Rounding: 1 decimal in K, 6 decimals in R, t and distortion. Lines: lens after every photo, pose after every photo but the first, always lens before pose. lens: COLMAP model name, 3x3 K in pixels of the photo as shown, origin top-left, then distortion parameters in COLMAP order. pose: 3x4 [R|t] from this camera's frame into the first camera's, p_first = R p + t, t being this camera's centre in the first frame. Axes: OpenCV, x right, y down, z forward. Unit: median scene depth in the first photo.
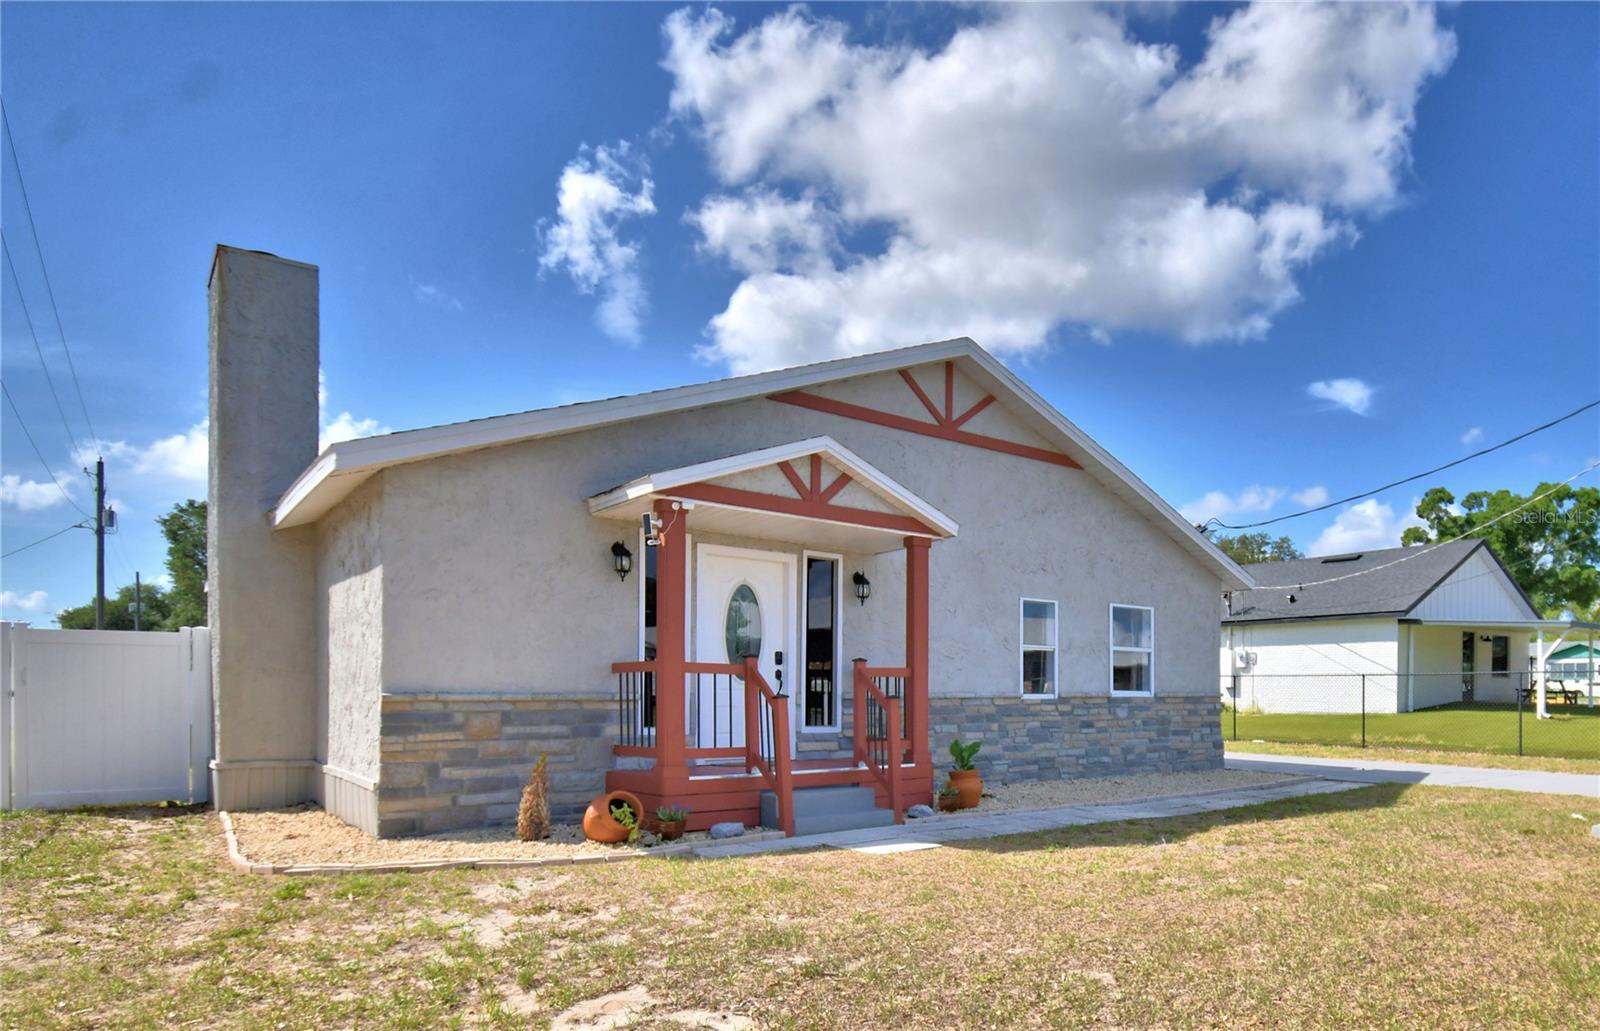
lens RADIAL K [[980.7, 0, 1032.1], [0, 980.7, 696.3], [0, 0, 1]] dist [0.000402, -0.014110]
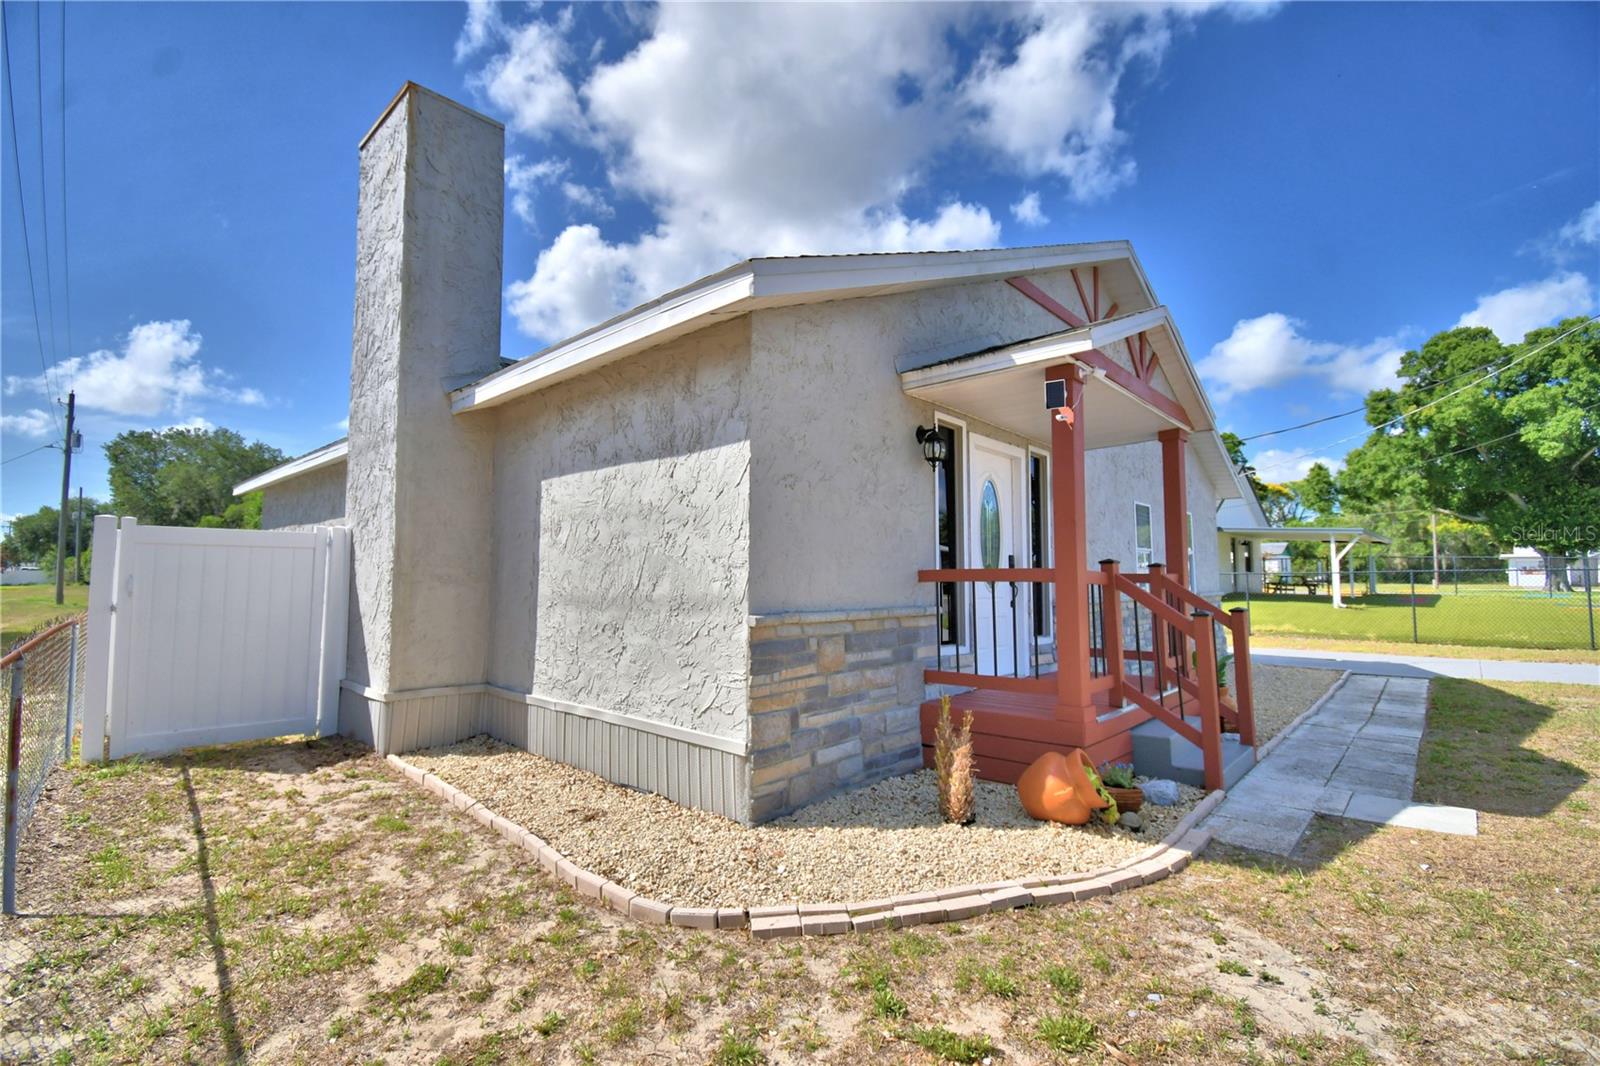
lens RADIAL K [[708.5, 0, 790.5], [0, 708.5, 528.2], [0, 0, 1]] dist [0.021209, -0.022907]
pose [[0.998225, 0.001554, 0.059533, -0.436040], [0.003099, 0.996950, -0.077982, -0.017233], [-0.059473, 0.078028, 0.995176, 0.310205]]
